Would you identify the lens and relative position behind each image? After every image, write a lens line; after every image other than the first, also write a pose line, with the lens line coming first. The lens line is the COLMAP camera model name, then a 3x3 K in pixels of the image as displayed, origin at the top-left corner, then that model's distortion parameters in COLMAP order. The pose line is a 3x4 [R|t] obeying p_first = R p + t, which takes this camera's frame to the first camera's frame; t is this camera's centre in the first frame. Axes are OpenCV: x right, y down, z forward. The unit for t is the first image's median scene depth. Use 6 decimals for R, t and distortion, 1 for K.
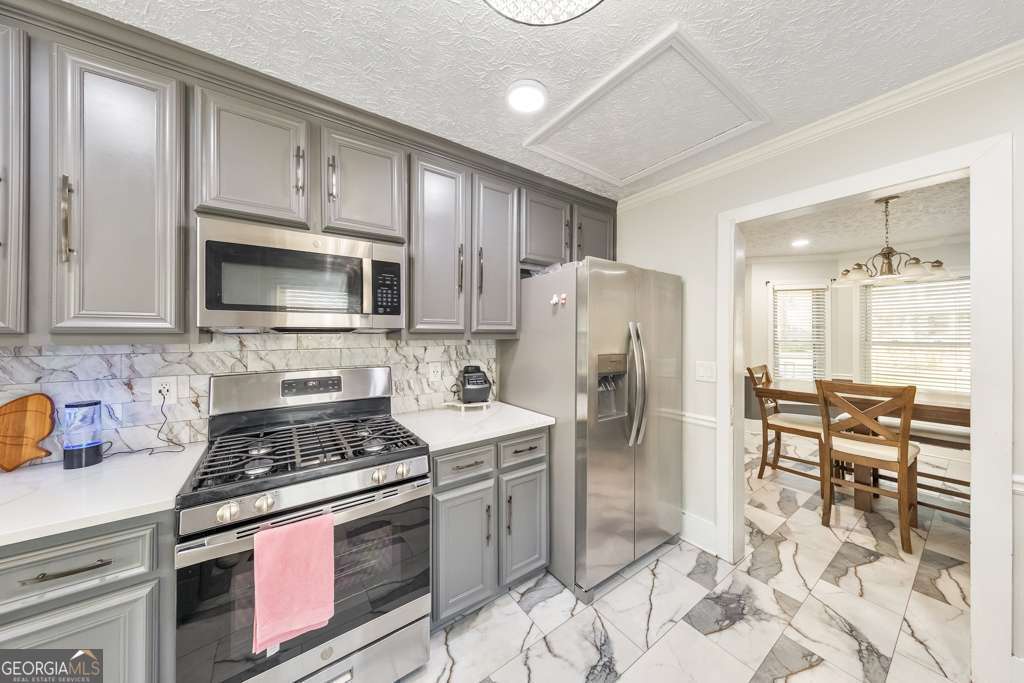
lens RADIAL K [[330.1, 0, 511.5], [0, 330.1, 333.6], [0, 0, 1]] dist [0.007035, -0.000094]
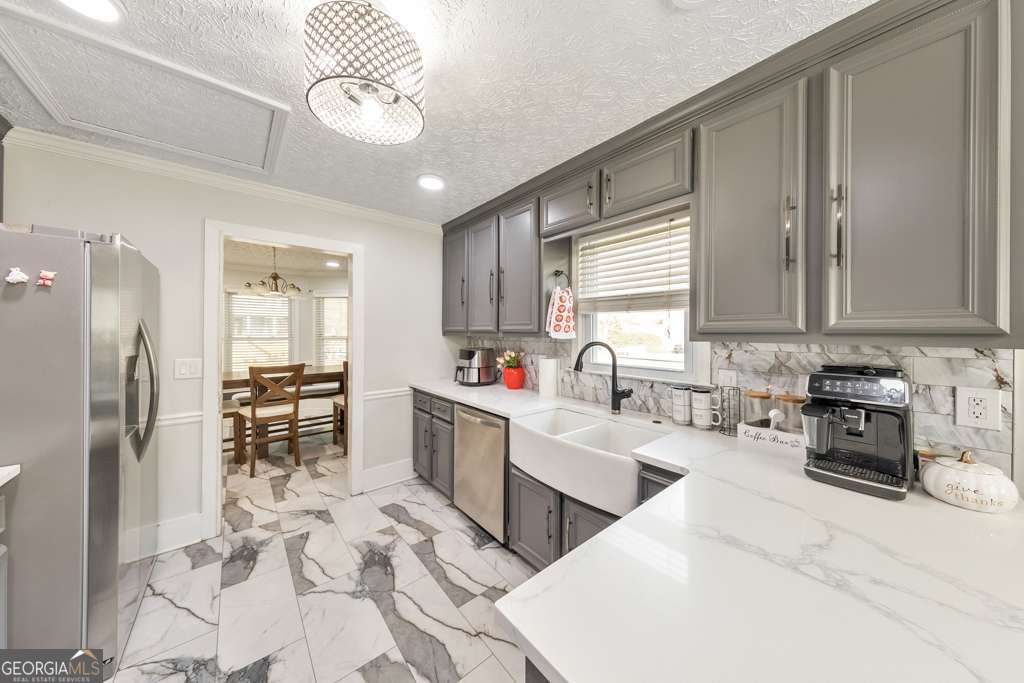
lens RADIAL K [[330.1, 0, 511.5], [0, 330.1, 333.6], [0, 0, 1]] dist [0.007035, -0.000094]
pose [[-0.084821, -0.002144, 0.996394, -0.583149], [-0.007124, 0.999973, 0.001546, -0.002672], [-0.996371, -0.006967, -0.084834, 0.117382]]
